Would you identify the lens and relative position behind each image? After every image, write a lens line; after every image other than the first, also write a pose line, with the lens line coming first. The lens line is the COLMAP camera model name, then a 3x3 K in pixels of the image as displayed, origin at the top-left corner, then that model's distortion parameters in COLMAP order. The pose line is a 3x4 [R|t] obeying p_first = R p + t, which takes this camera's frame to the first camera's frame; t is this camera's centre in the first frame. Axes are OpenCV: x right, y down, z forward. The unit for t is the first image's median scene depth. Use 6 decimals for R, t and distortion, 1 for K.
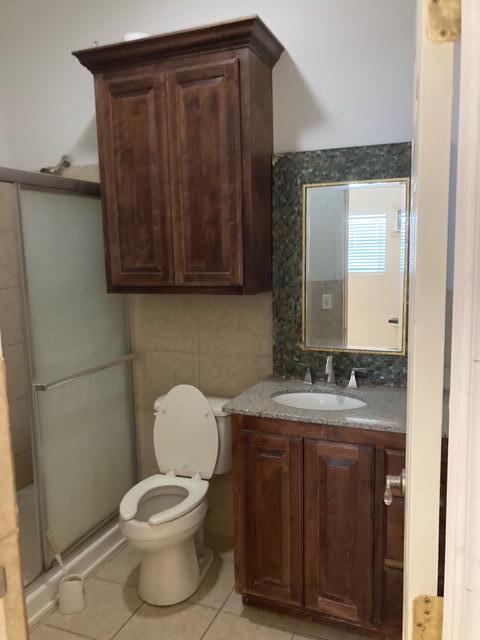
lens RADIAL K [[522.3, 0, 238.4], [0, 522.3, 326.0], [0, 0, 1]] dist [0.023563, -0.009283]
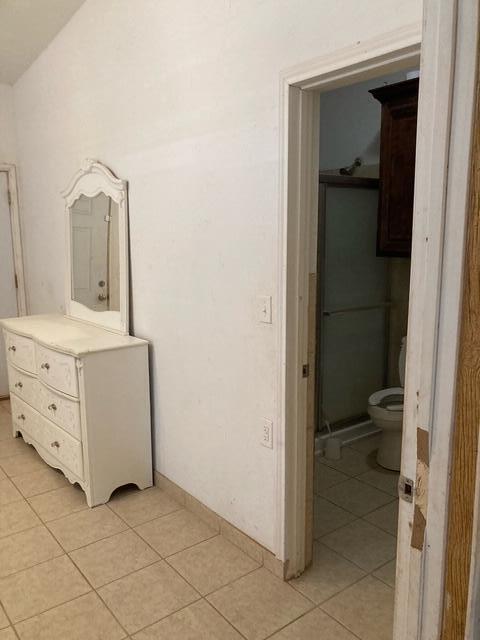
lens RADIAL K [[531.1, 0, 233.4], [0, 531.1, 324.7], [0, 0, 1]] dist [0.020280, -0.007963]
pose [[0.858917, 0.103251, -0.501598, 0.166942], [-0.081773, 0.994549, 0.064696, 0.061571], [0.505544, -0.014552, 0.862678, -0.464376]]
